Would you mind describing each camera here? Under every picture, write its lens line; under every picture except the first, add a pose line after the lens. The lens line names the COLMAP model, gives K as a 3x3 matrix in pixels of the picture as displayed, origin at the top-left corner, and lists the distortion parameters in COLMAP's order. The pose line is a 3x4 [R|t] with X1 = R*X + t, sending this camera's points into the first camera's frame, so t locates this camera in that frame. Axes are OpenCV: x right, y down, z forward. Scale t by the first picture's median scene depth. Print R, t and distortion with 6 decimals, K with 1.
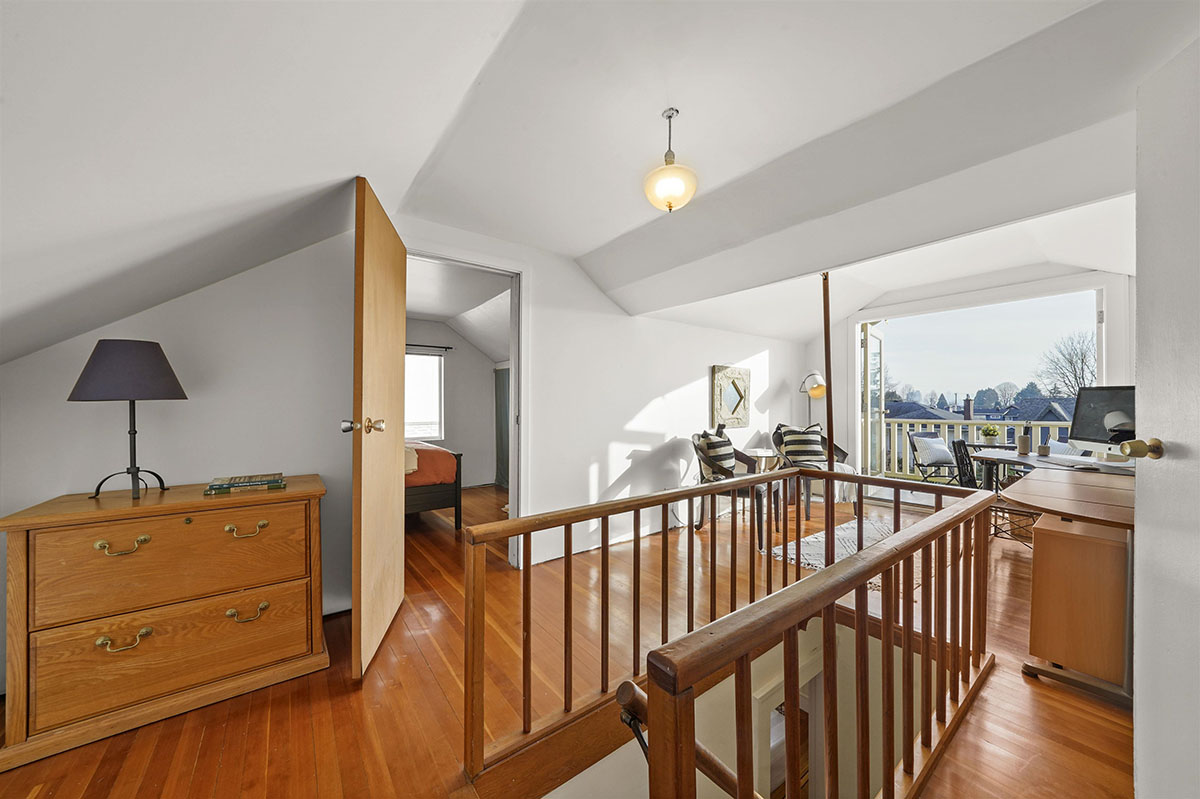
lens RADIAL K [[419.5, 0, 602.3], [0, 419.5, 403.6], [0, 0, 1]] dist [0.000522, 0.000014]
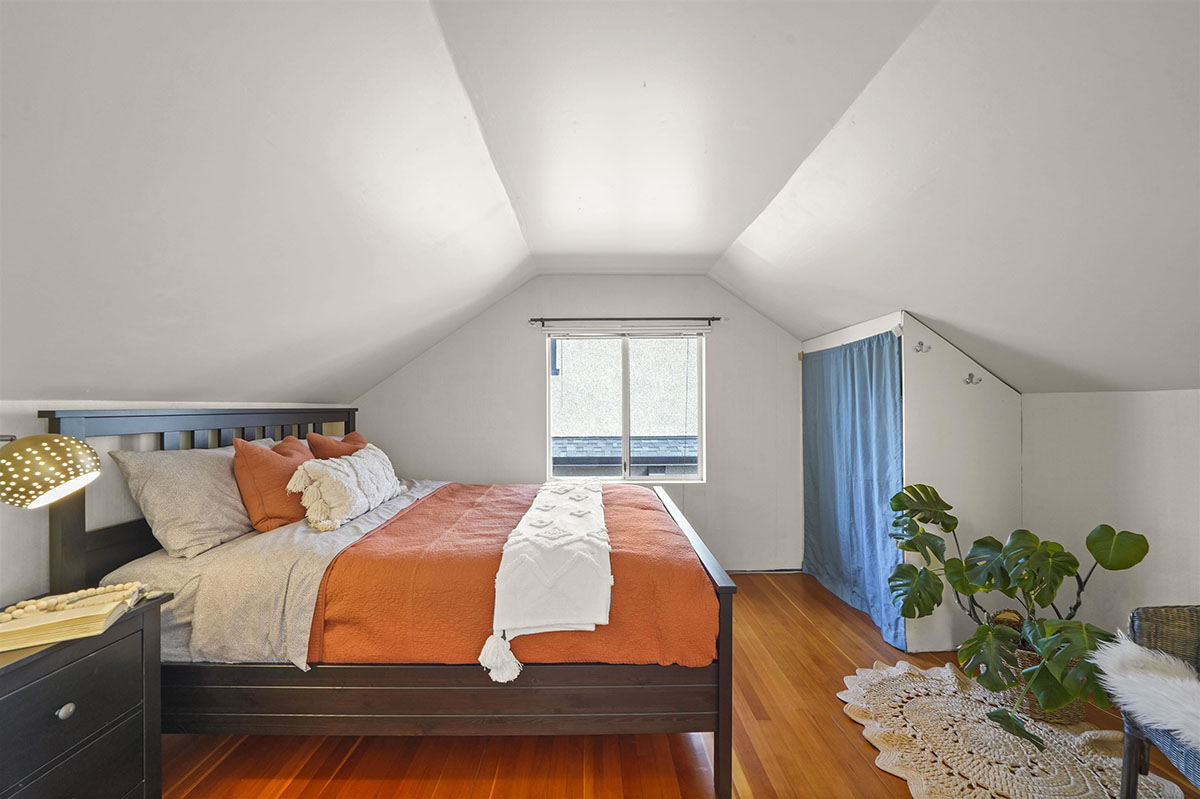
lens RADIAL K [[419.5, 0, 601.7], [0, 419.5, 402.6], [0, 0, 1]] dist [0.000522, 0.000014]
pose [[0.798274, -0.005042, -0.602273, -0.153588], [-0.000467, 0.999959, -0.008991, -0.018218], [0.602294, 0.007458, 0.798239, 0.474143]]
